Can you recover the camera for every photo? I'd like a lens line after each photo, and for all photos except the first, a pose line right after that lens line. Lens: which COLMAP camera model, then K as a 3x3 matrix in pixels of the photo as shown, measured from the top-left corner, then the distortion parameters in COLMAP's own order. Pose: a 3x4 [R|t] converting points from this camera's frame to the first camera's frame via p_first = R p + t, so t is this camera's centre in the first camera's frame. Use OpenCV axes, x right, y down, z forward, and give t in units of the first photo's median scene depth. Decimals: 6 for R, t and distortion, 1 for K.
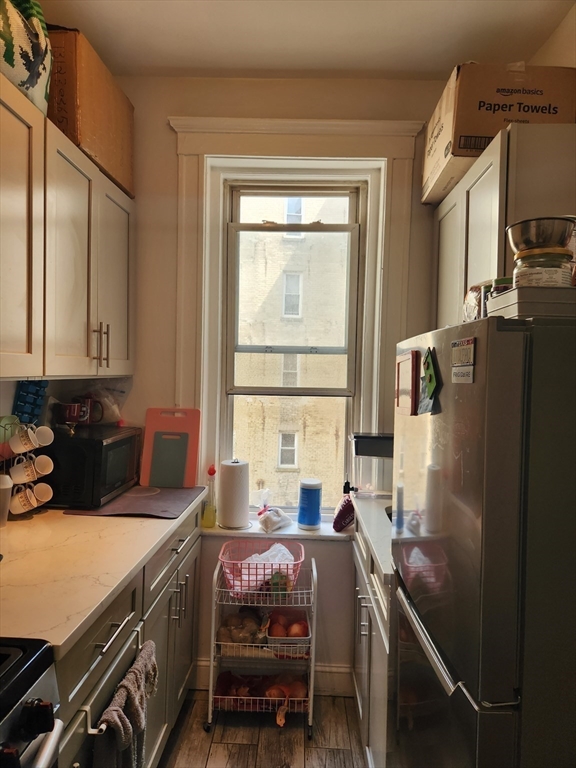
lens RADIAL K [[507.4, 0, 285.9], [0, 507.4, 384.0], [0, 0, 1]] dist [0.027577, -0.024154]
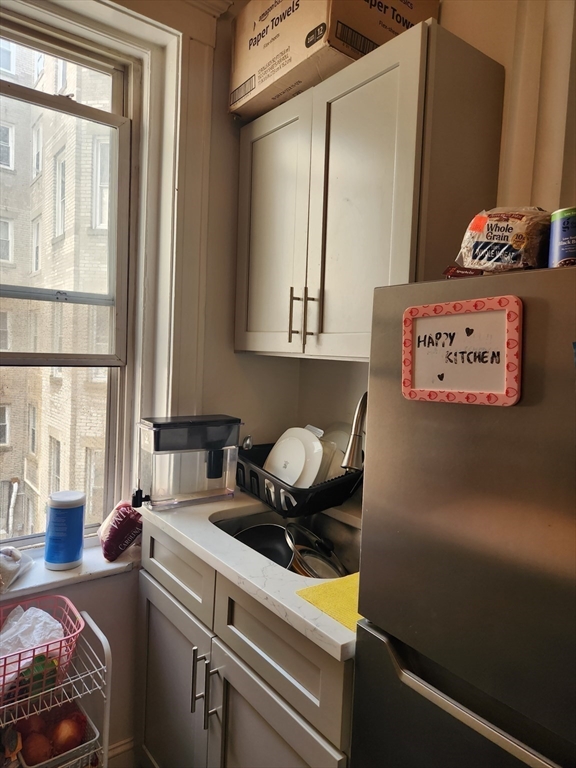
lens RADIAL K [[507.4, 0, 292.5], [0, 507.4, 382.9], [0, 0, 1]] dist [0.027577, -0.024154]
pose [[0.770933, -0.022261, 0.636527, -0.145396], [-0.014976, 0.998479, 0.053058, 0.006012], [-0.636740, -0.050437, 0.769427, 0.315399]]
